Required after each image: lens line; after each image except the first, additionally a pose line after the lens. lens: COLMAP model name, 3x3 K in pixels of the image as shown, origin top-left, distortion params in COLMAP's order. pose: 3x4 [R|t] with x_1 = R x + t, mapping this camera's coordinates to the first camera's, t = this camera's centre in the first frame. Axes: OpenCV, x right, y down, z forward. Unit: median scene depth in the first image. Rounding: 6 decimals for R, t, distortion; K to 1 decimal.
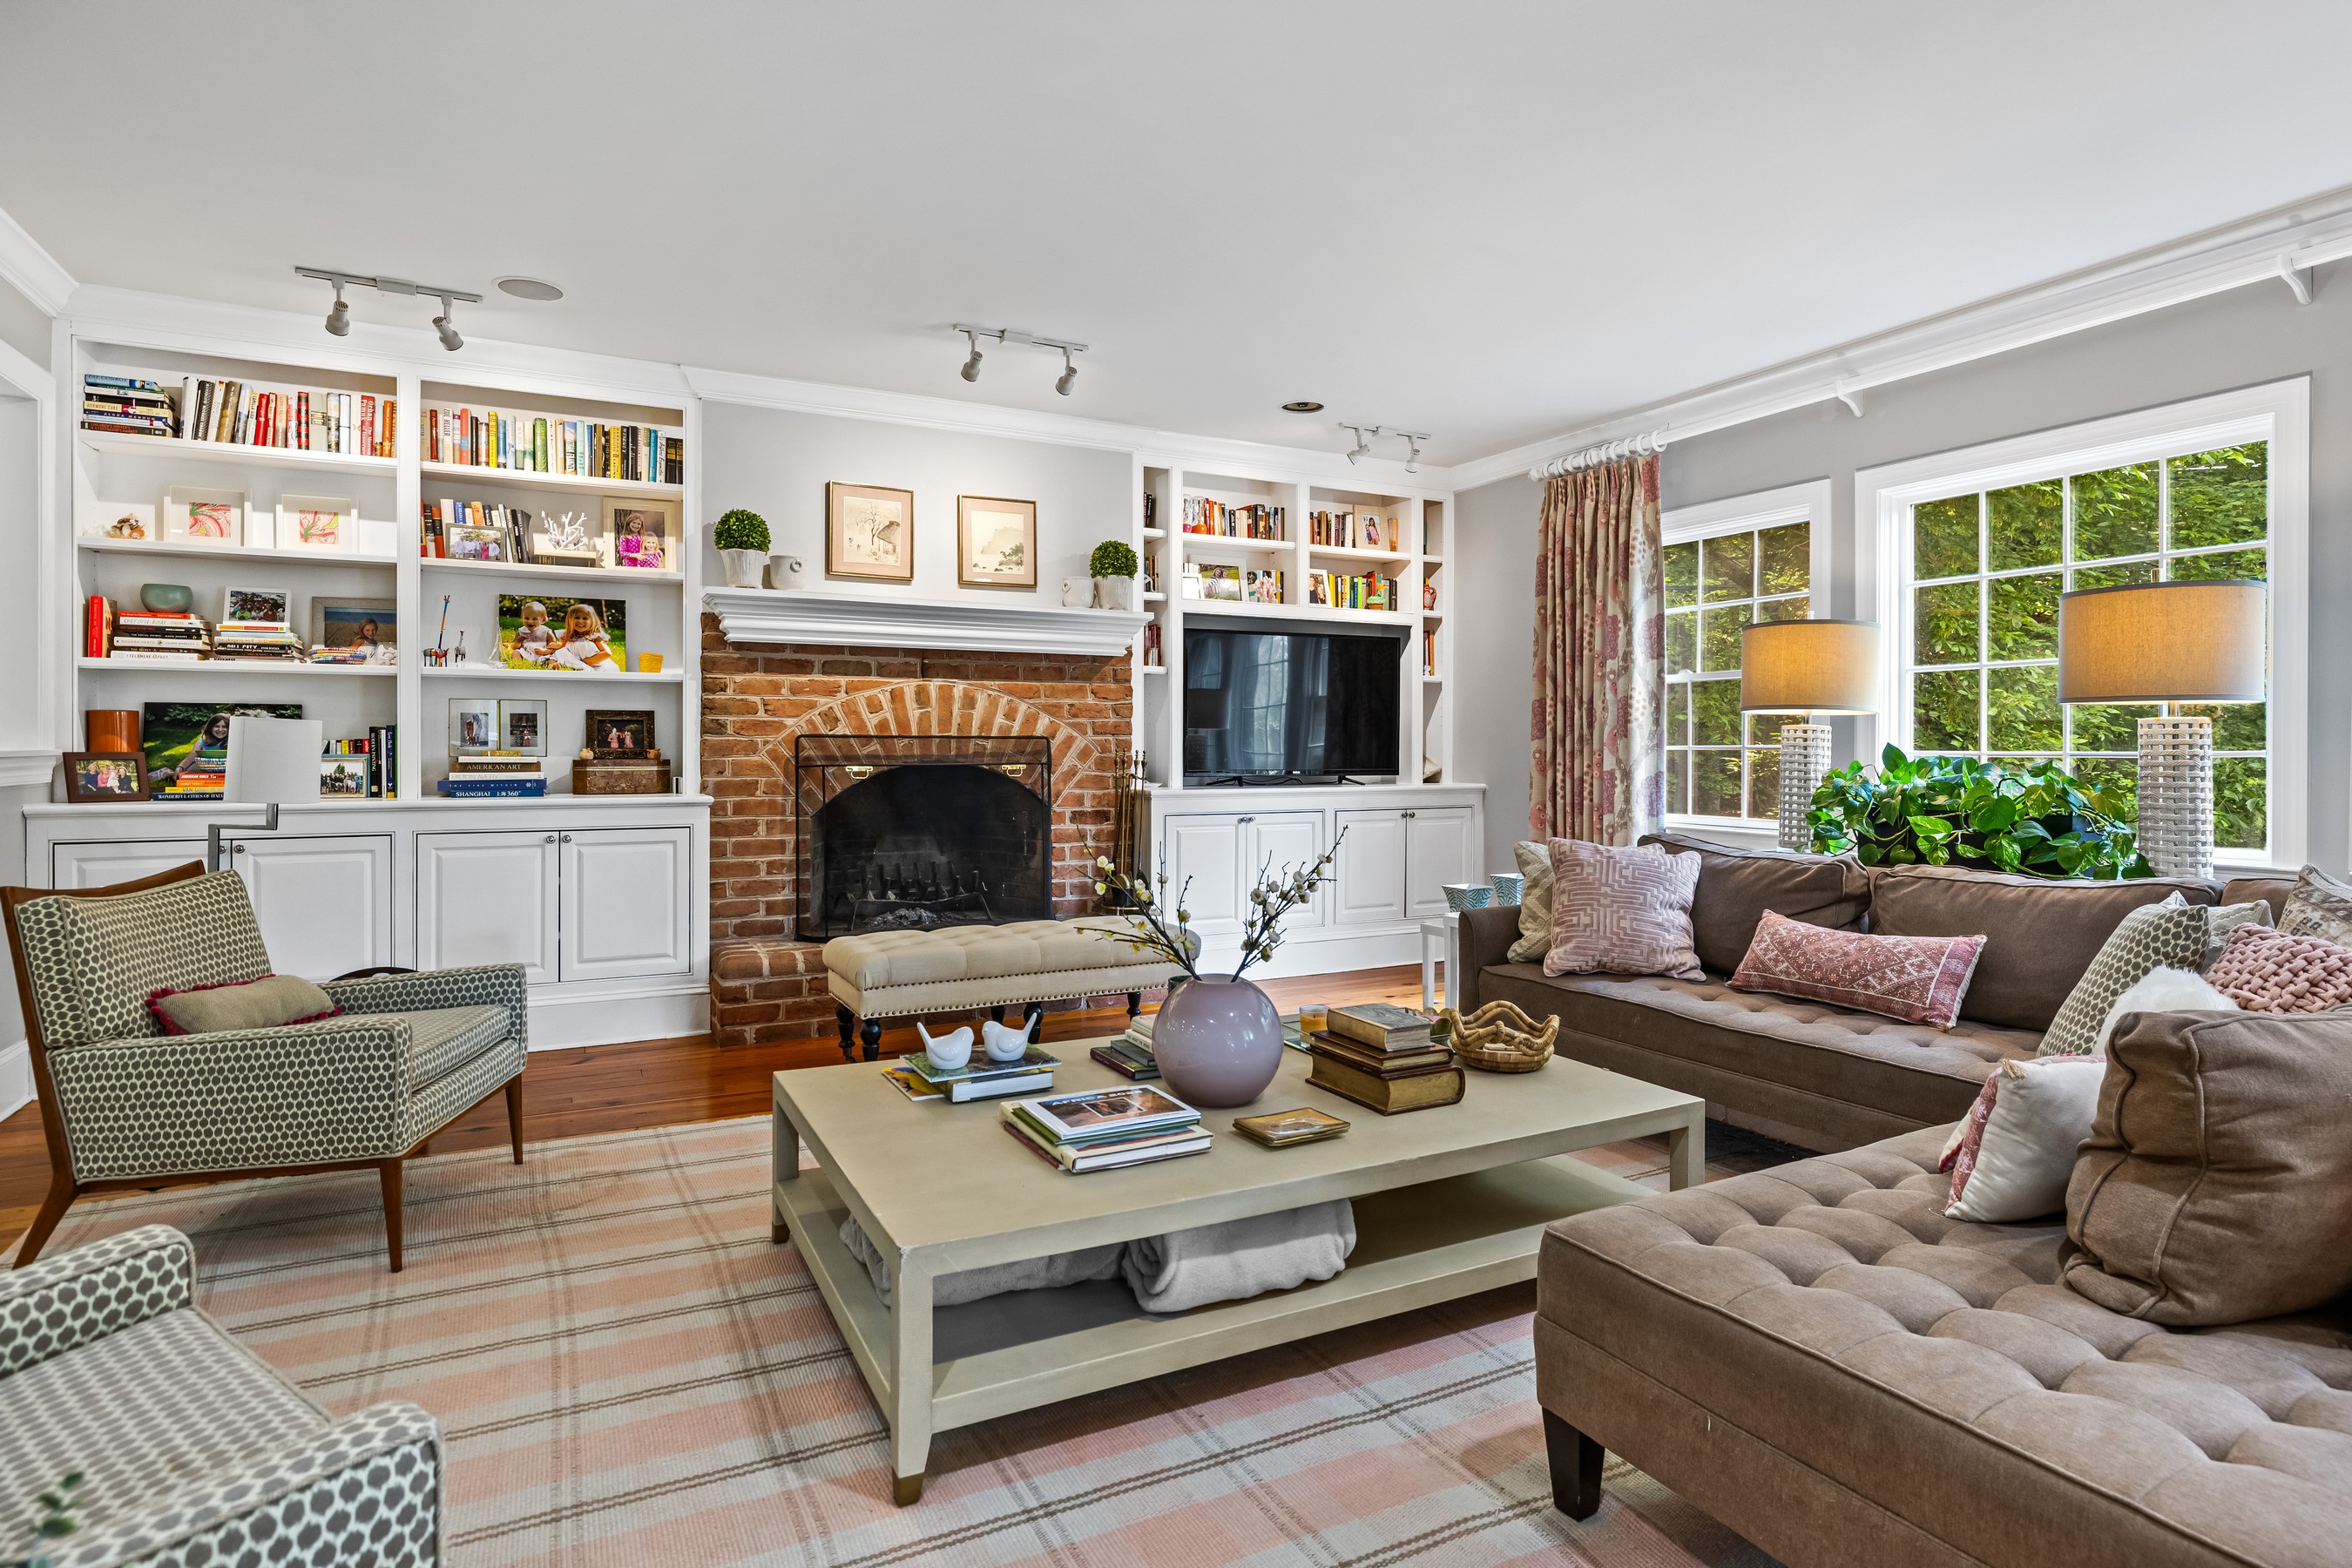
lens RADIAL K [[1214.7, 0, 1168.2], [0, 1214.7, 755.6], [0, 0, 1]] dist [-0.003449, 0.003760]
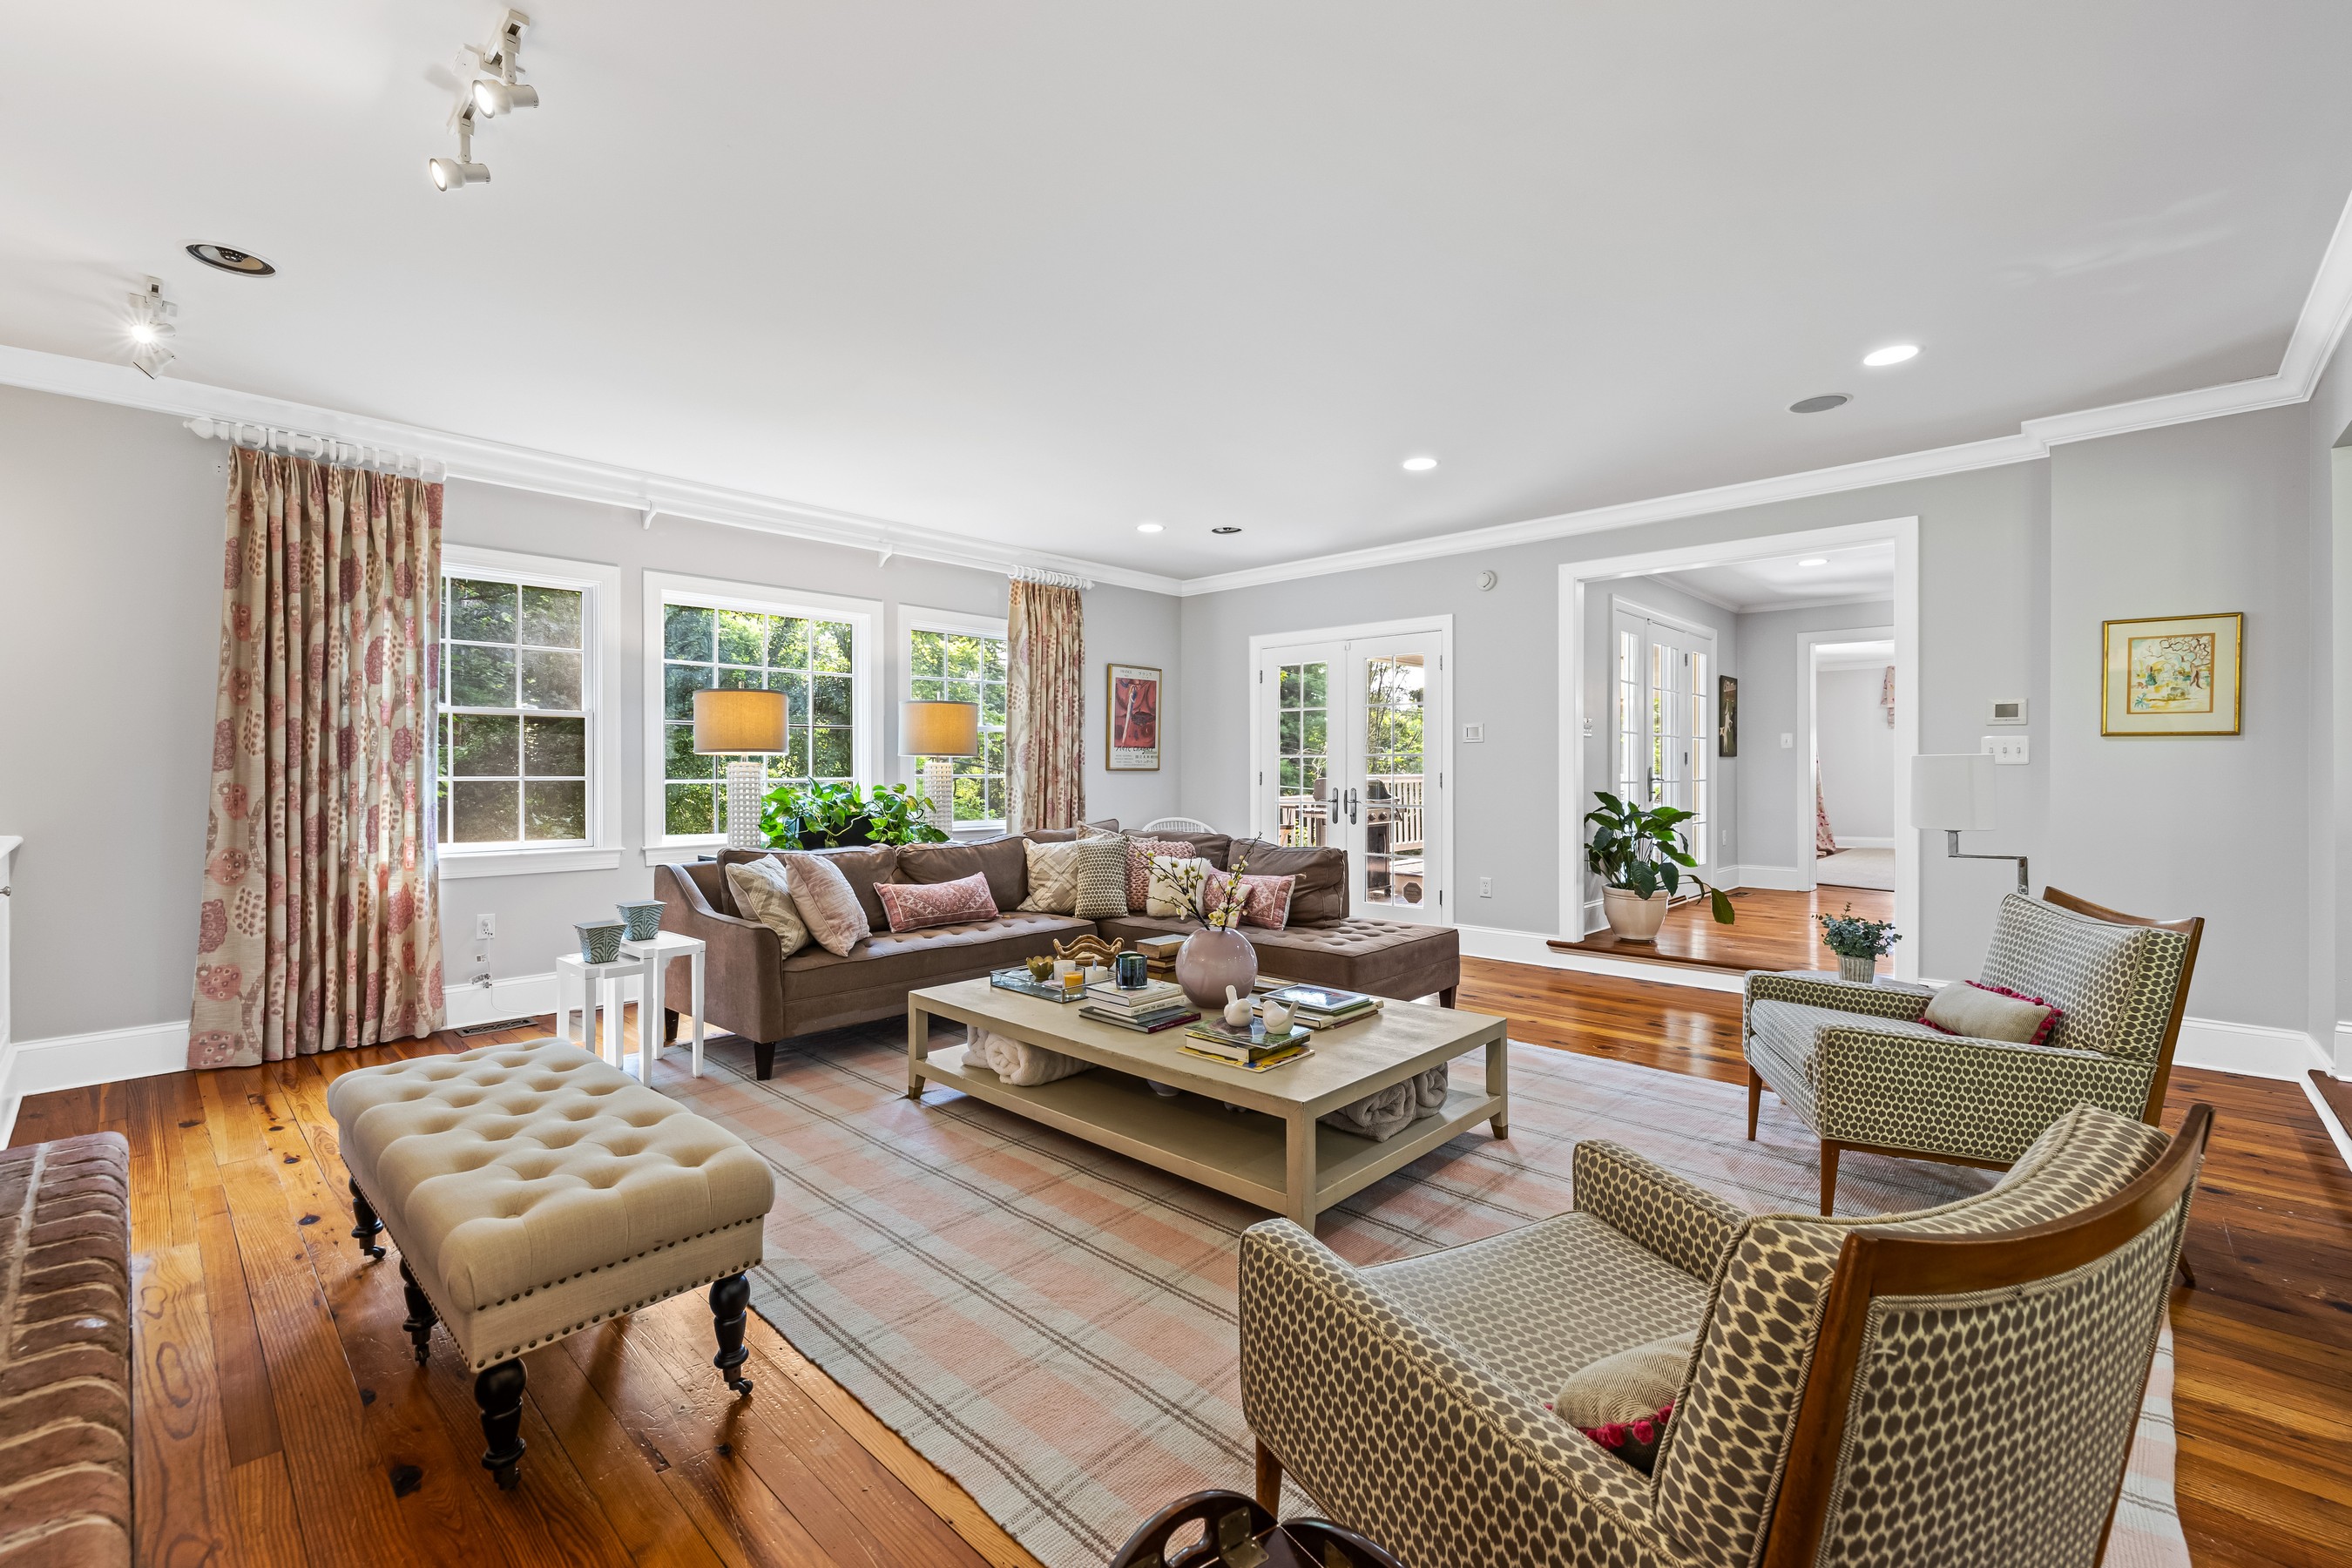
lens RADIAL K [[991.3, 0, 1170.8], [0, 991.3, 767.9], [0, 0, 1]] dist [0.000279, 0.001288]
pose [[-0.330890, 0.000430, 0.943669, -0.600580], [0.004799, 0.999988, 0.001227, -0.015238], [-0.943657, 0.004934, -0.330888, 0.763763]]
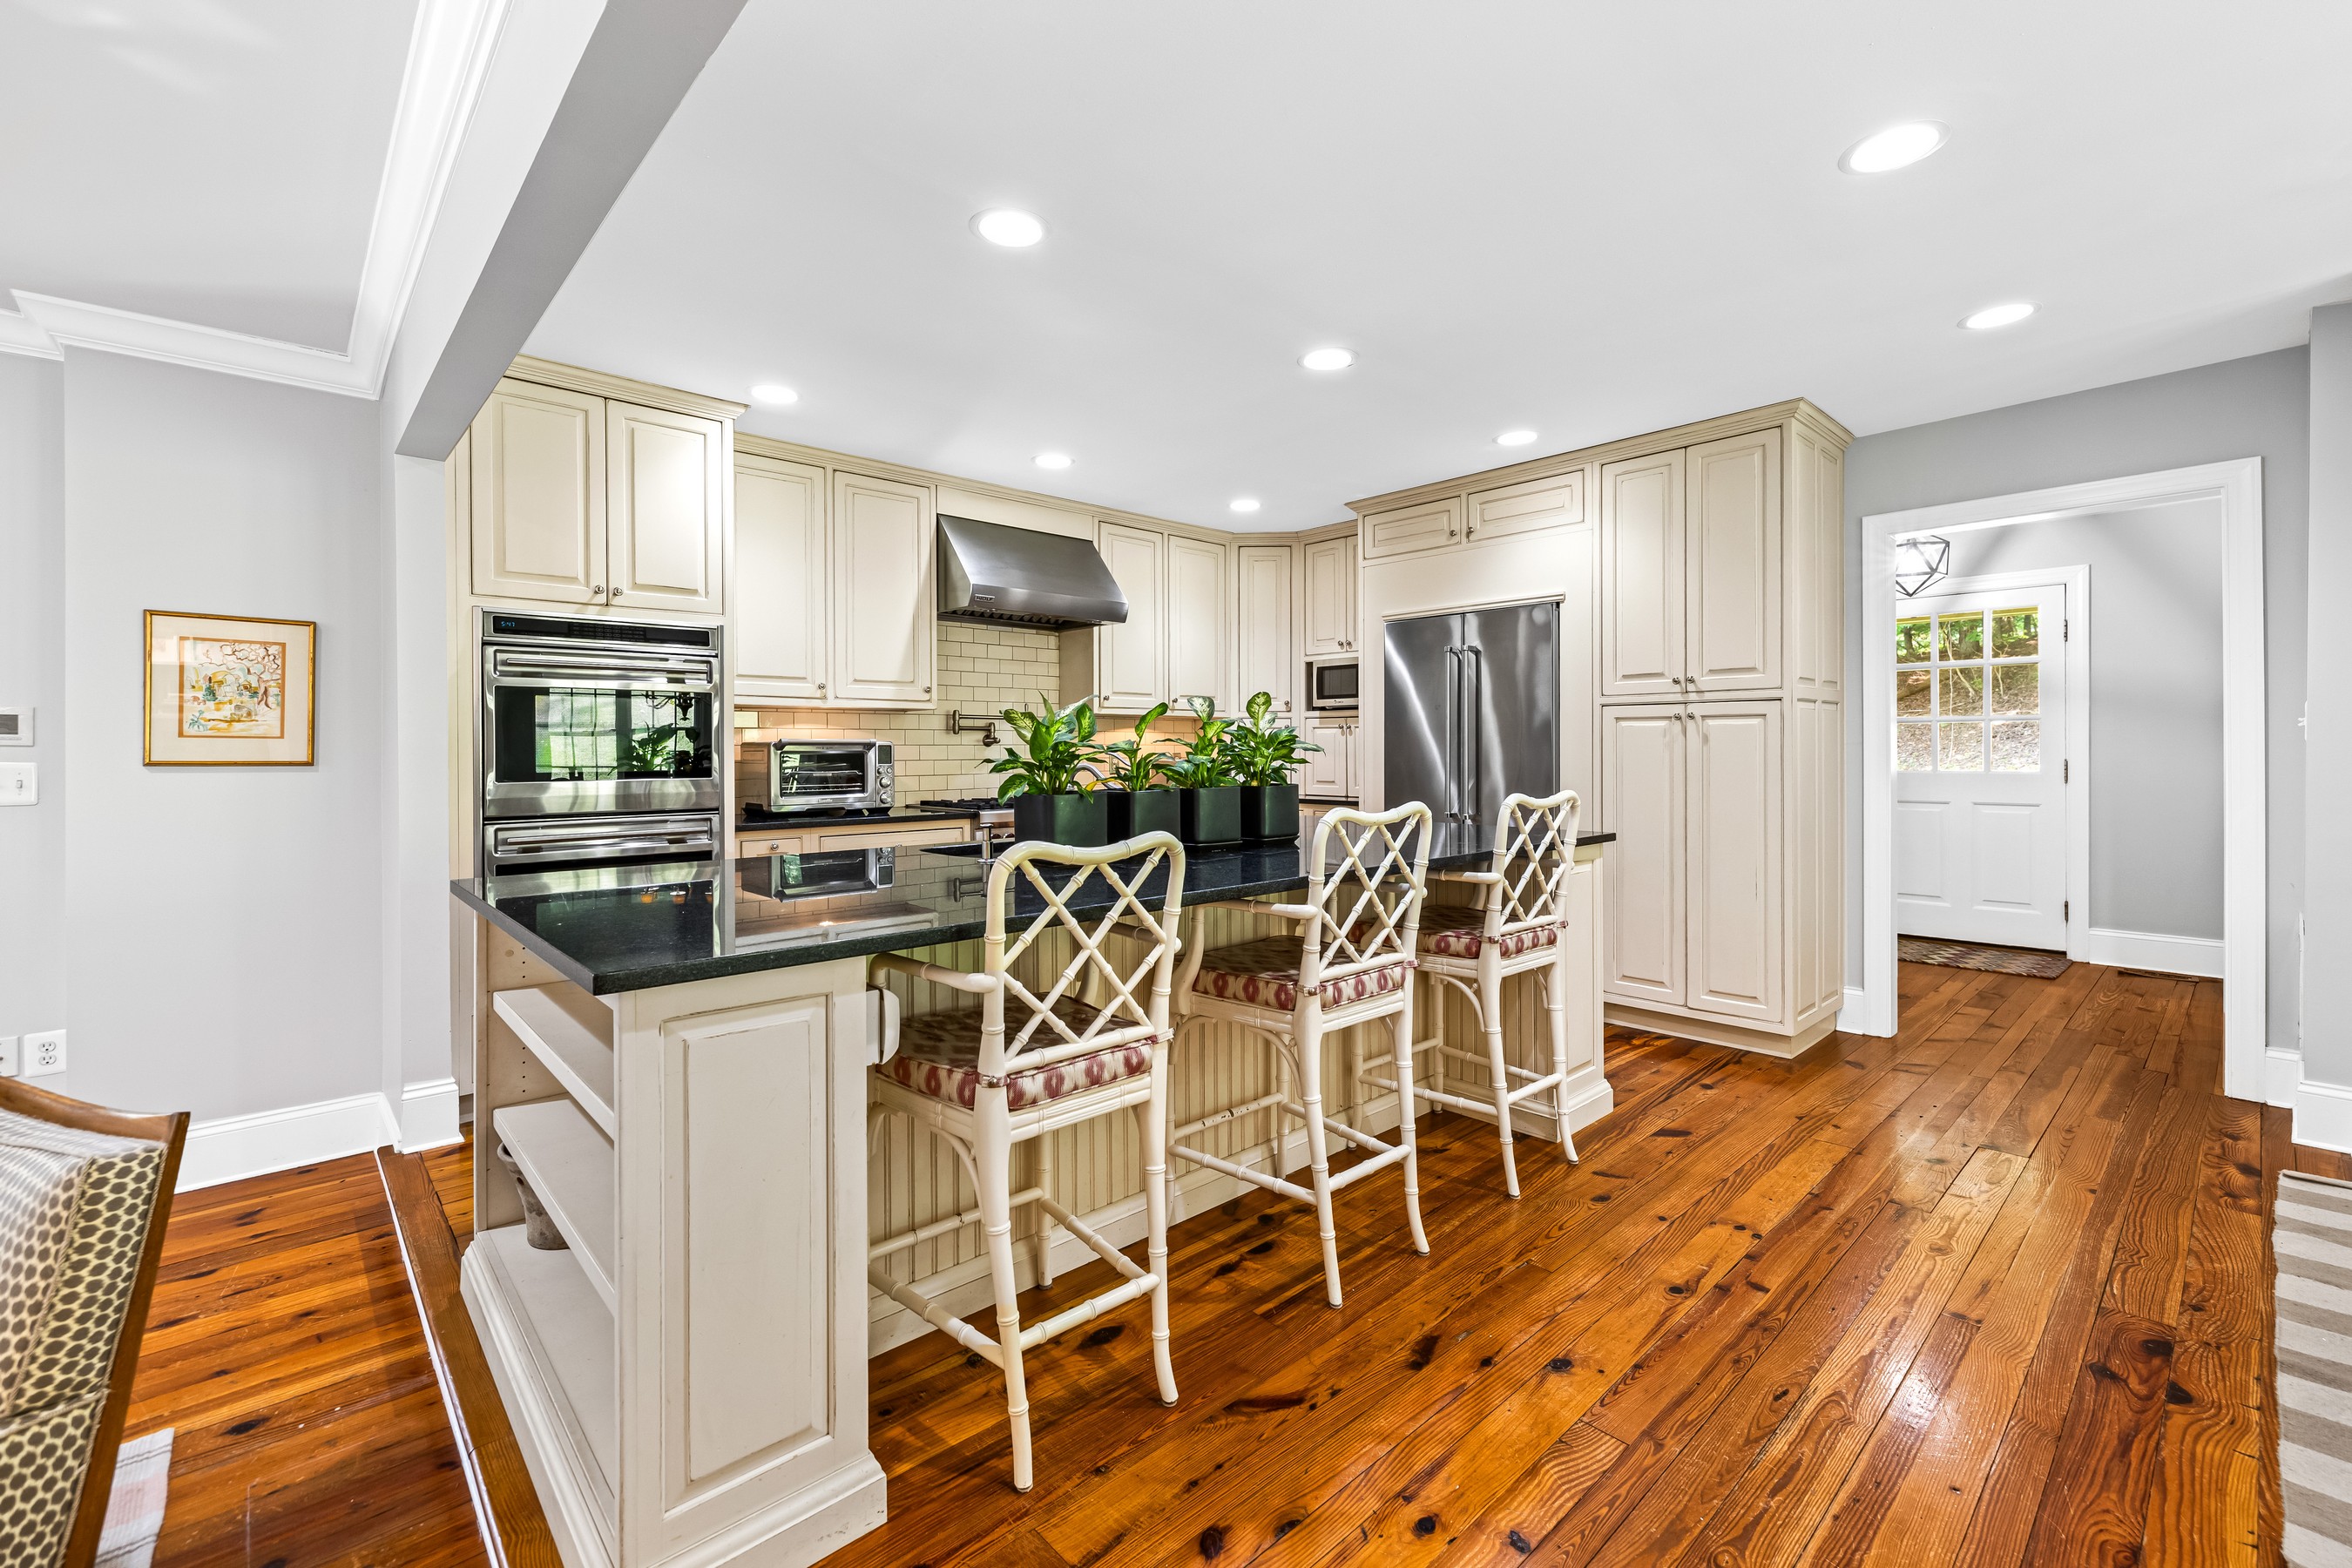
lens RADIAL K [[991.3, 0, 1173.0], [0, 991.3, 755.1], [0, 0, 1]] dist [0.000279, 0.001288]
pose [[-0.964345, 0.003954, -0.264619, -0.522944], [0.001537, 0.999955, 0.009341, -0.048214], [0.264644, 0.008601, -0.964308, 0.510303]]
